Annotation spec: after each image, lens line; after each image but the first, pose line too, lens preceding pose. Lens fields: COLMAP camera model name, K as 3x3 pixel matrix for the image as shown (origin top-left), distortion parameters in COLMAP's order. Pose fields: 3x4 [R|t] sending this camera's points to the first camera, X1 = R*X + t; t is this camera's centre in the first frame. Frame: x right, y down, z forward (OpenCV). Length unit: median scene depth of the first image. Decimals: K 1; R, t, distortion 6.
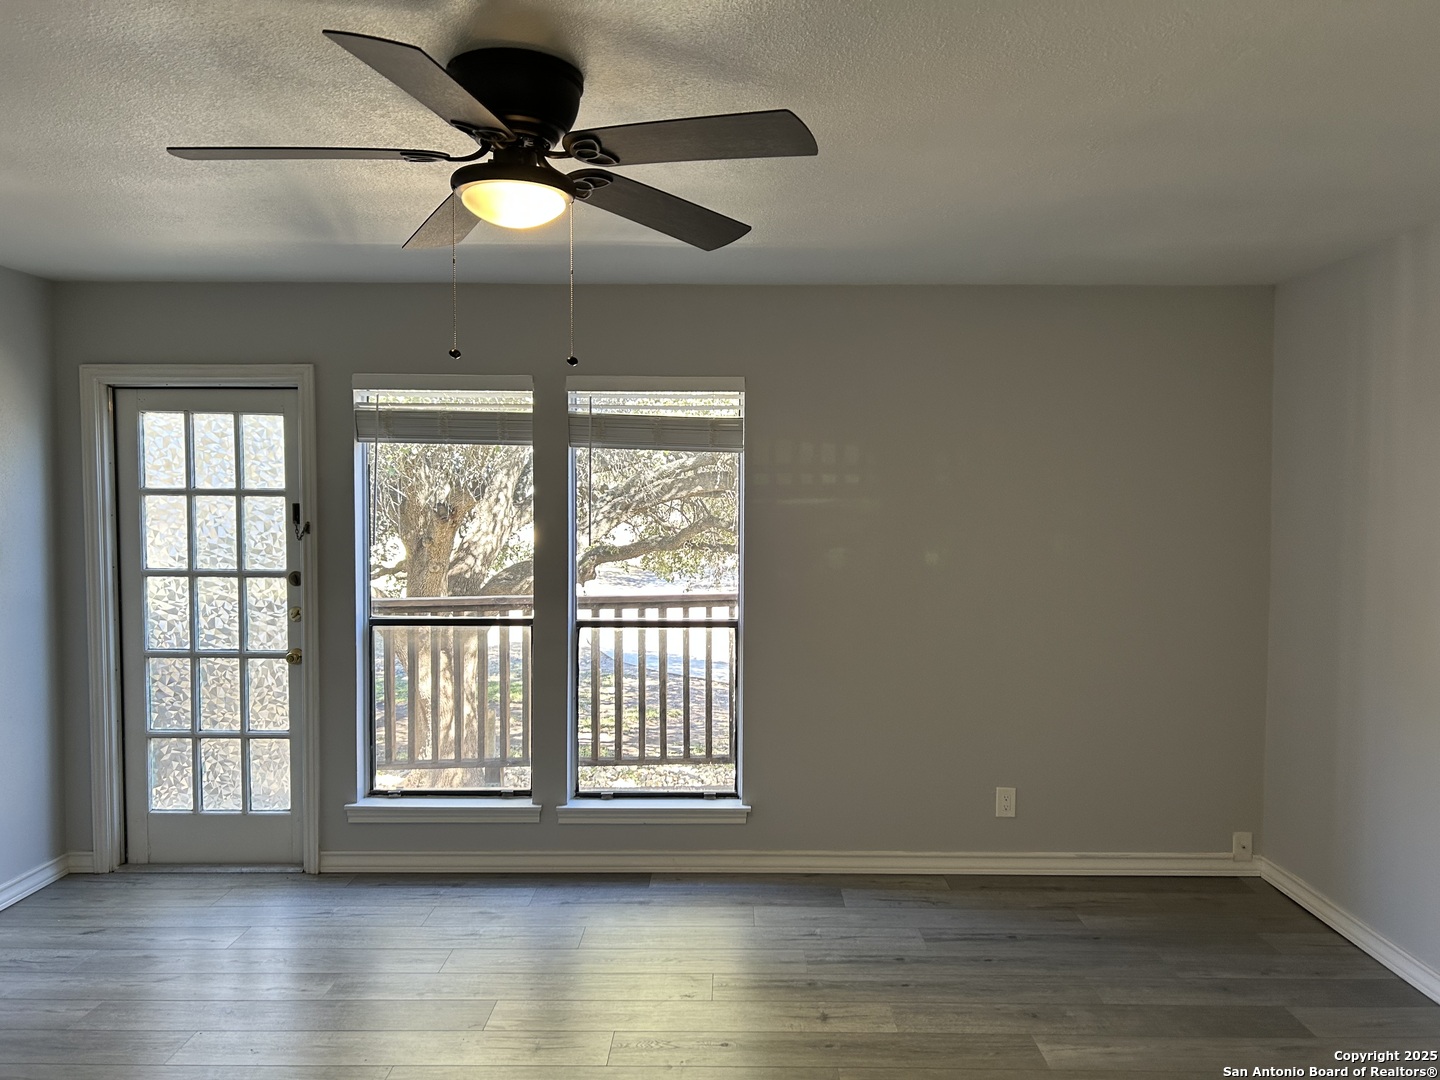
lens RADIAL K [[1040.2, 0, 720.0], [0, 1040.2, 540.0], [0, 0, 1]] dist [0.037449, -0.036877]
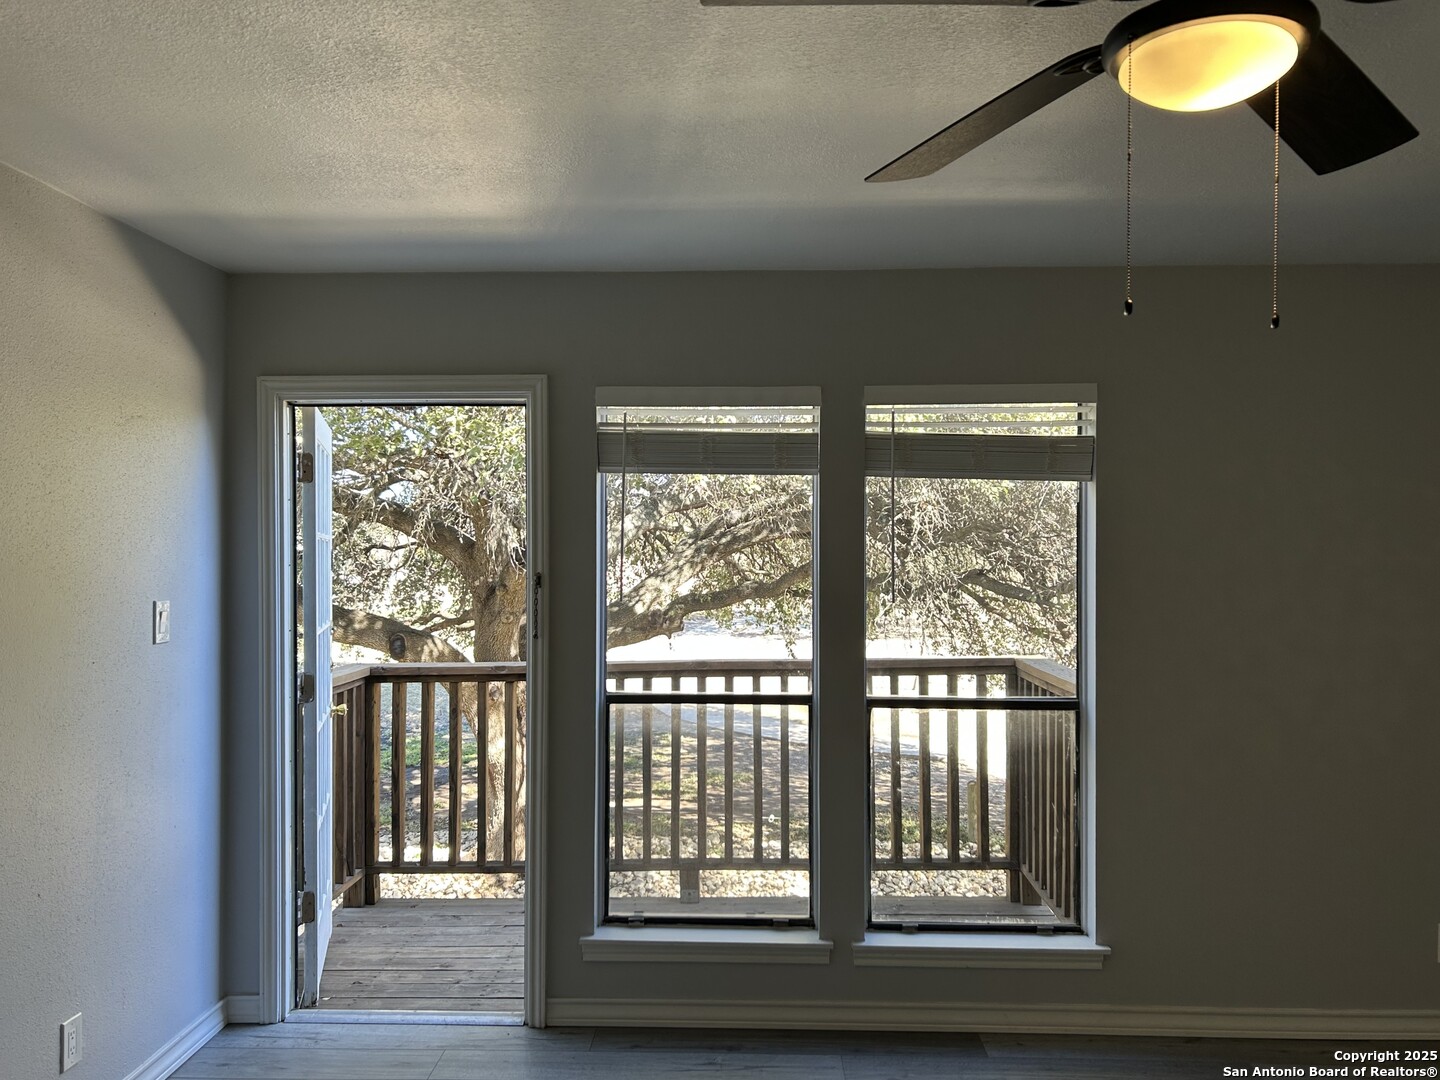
lens RADIAL K [[1121.0, 0, 720.0], [0, 1121.0, 540.0], [0, 0, 1]] dist [0.055700, -0.080435]
pose [[0.998968, -0.005360, -0.045113, -0.211013], [0.003538, 0.999179, -0.040370, -0.007628], [0.045292, 0.040169, 0.998166, 0.152679]]
